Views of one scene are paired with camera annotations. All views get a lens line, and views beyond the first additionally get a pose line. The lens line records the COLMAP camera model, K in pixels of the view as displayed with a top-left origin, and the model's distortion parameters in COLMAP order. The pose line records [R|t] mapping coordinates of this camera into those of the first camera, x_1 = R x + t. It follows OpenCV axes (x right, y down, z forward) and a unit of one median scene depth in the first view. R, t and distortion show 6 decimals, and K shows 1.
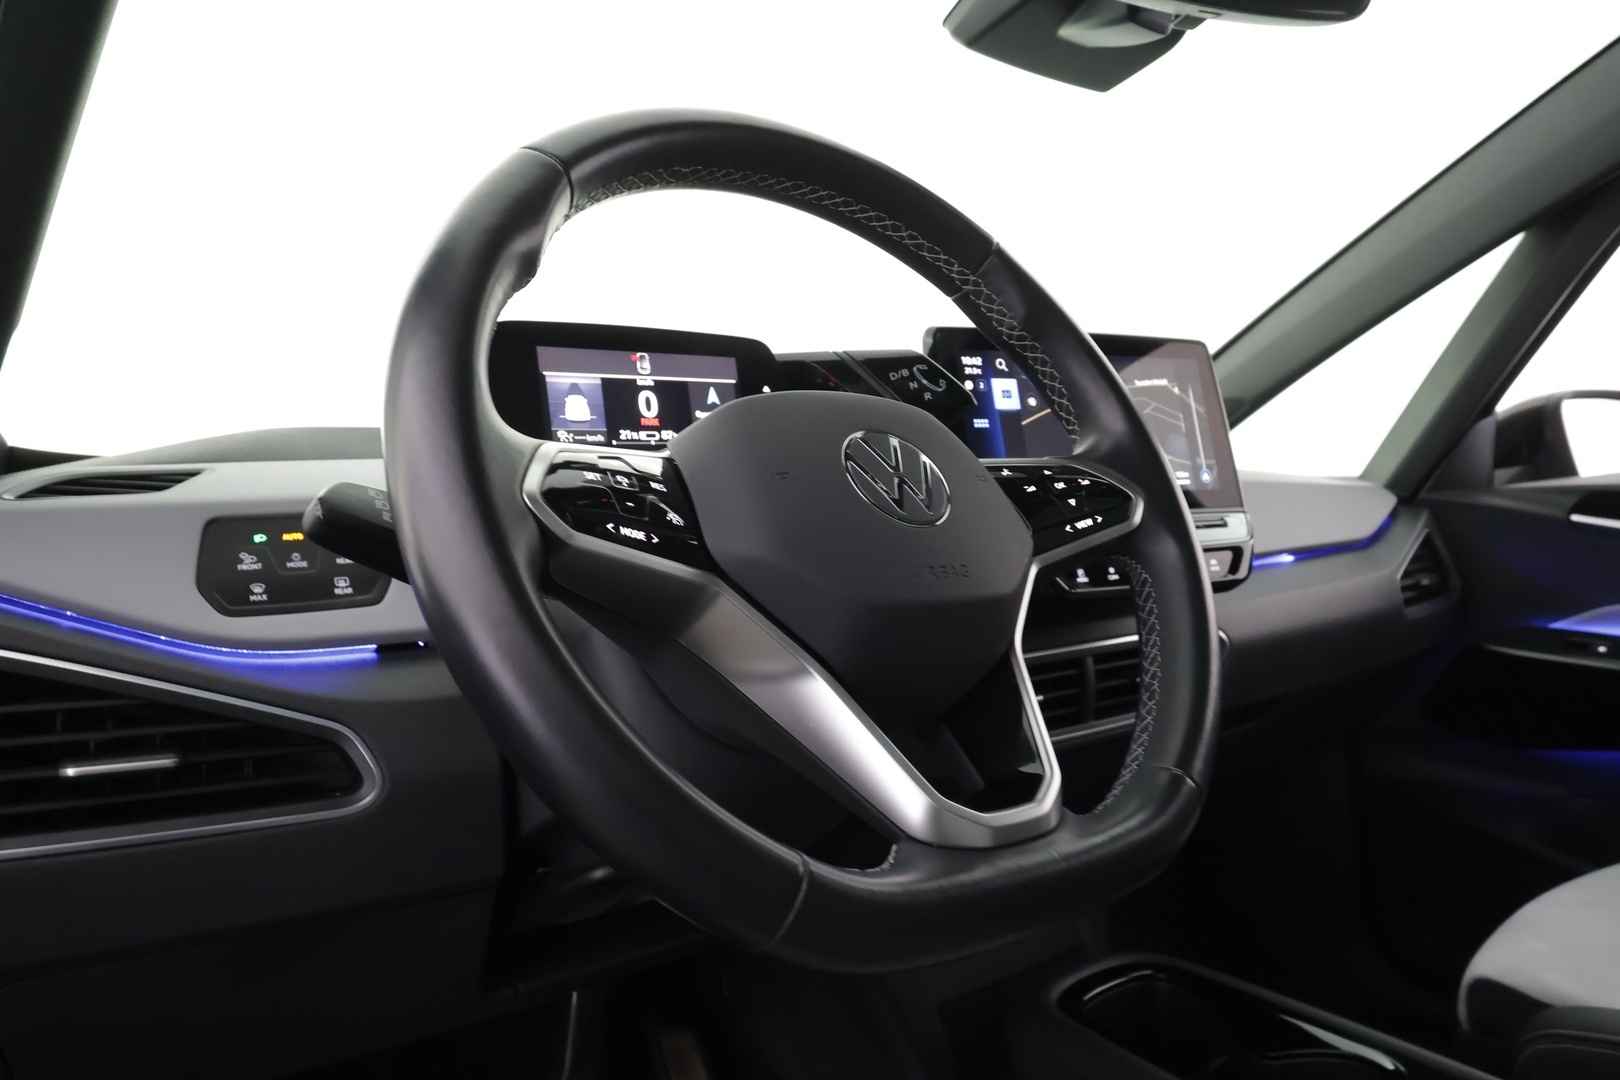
lens RADIAL K [[1082.6, 0, 820.4], [0, 1082.6, 544.2], [0, 0, 1]] dist [-0.000563, 0.002644]
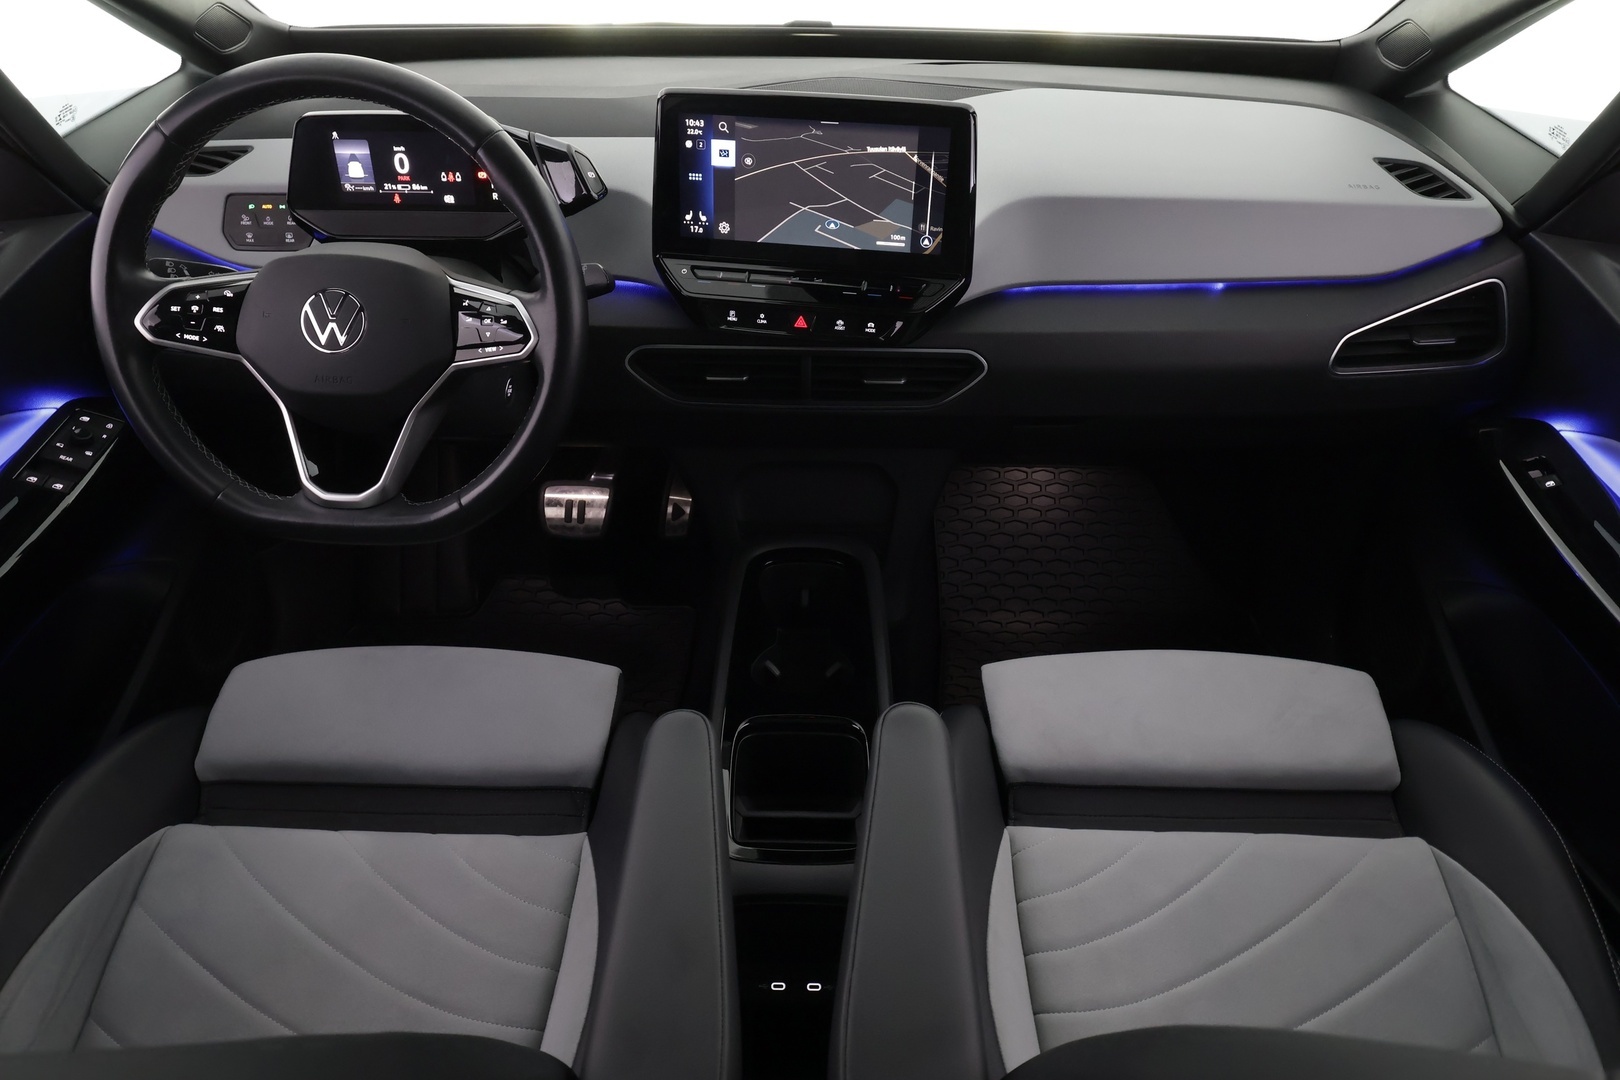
lens RADIAL K [[1082.6, 0, 812.2], [0, 1082.6, 535.0], [0, 0, 1]] dist [-0.000563, 0.002644]
pose [[0.787927, 0.409345, -0.460009, 1.307127], [-0.059423, 0.794108, 0.604865, -0.715170], [0.612895, -0.449254, 0.650023, 0.078974]]
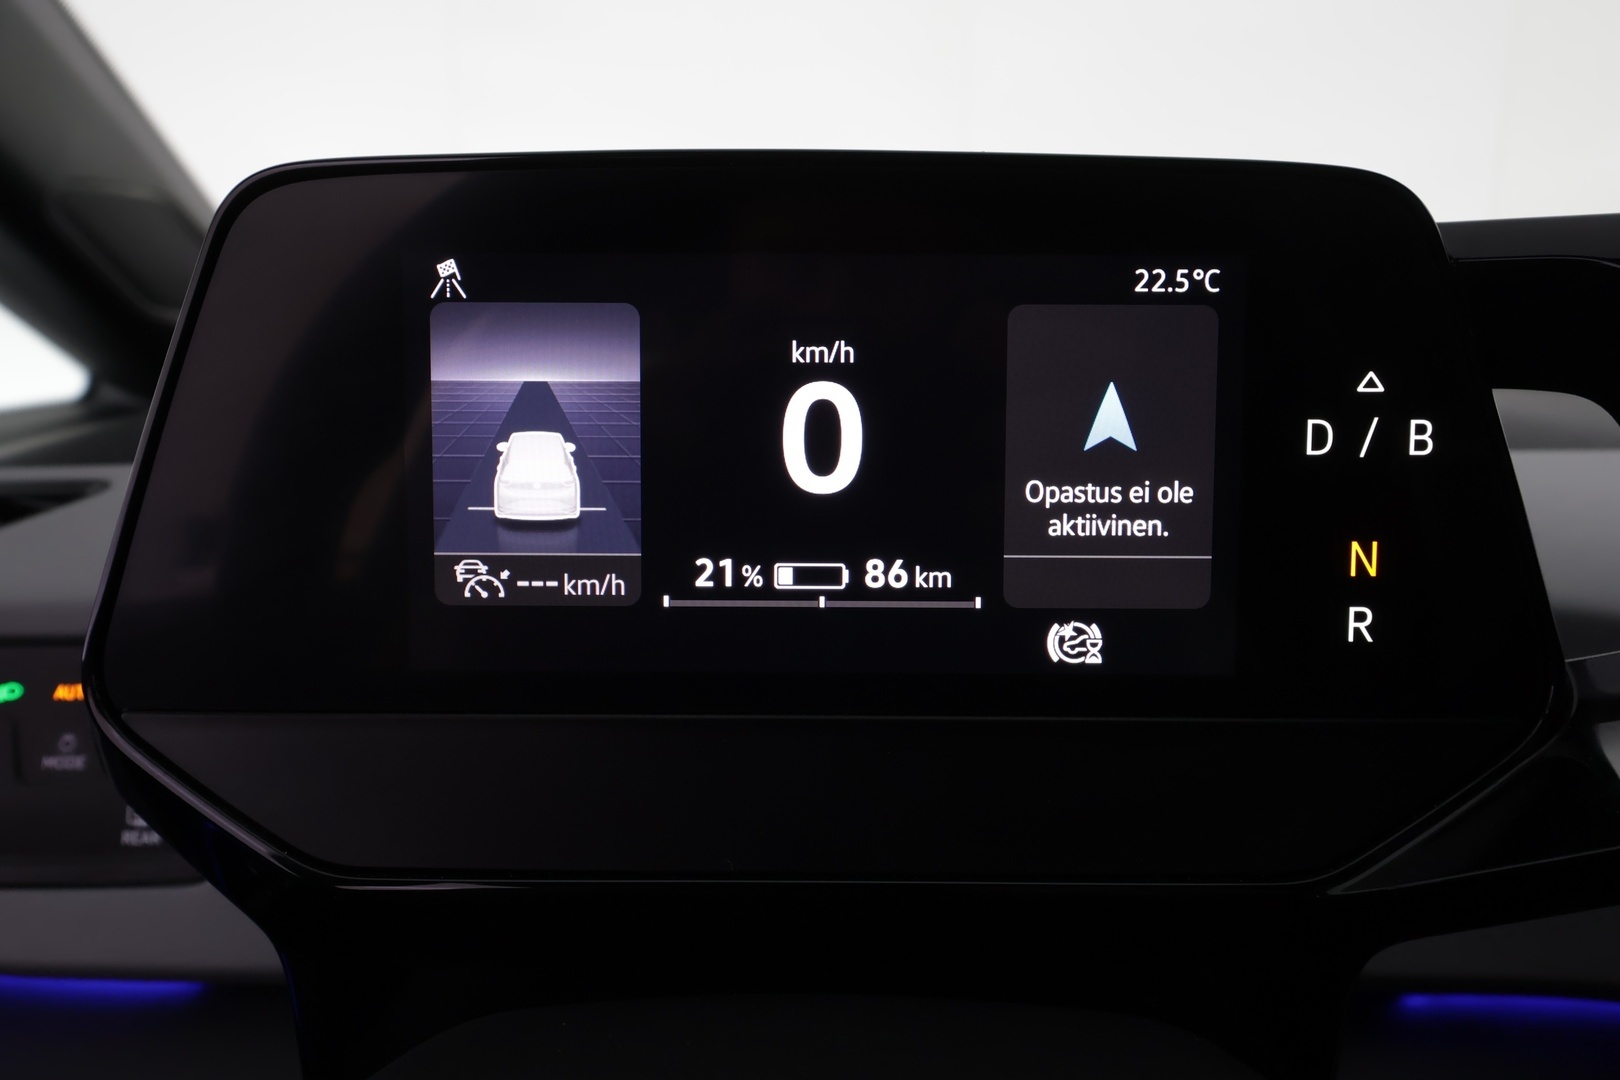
lens RADIAL K [[1029.7, 0, 812.2], [0, 1029.7, 535.9], [0, 0, 1]] dist [0.002708, 0.000916]
pose [[0.793946, 0.174556, -0.582391, -0.009789], [-0.053814, 0.974316, 0.218662, -0.167618], [0.605602, -0.142265, 0.782948, 0.806545]]
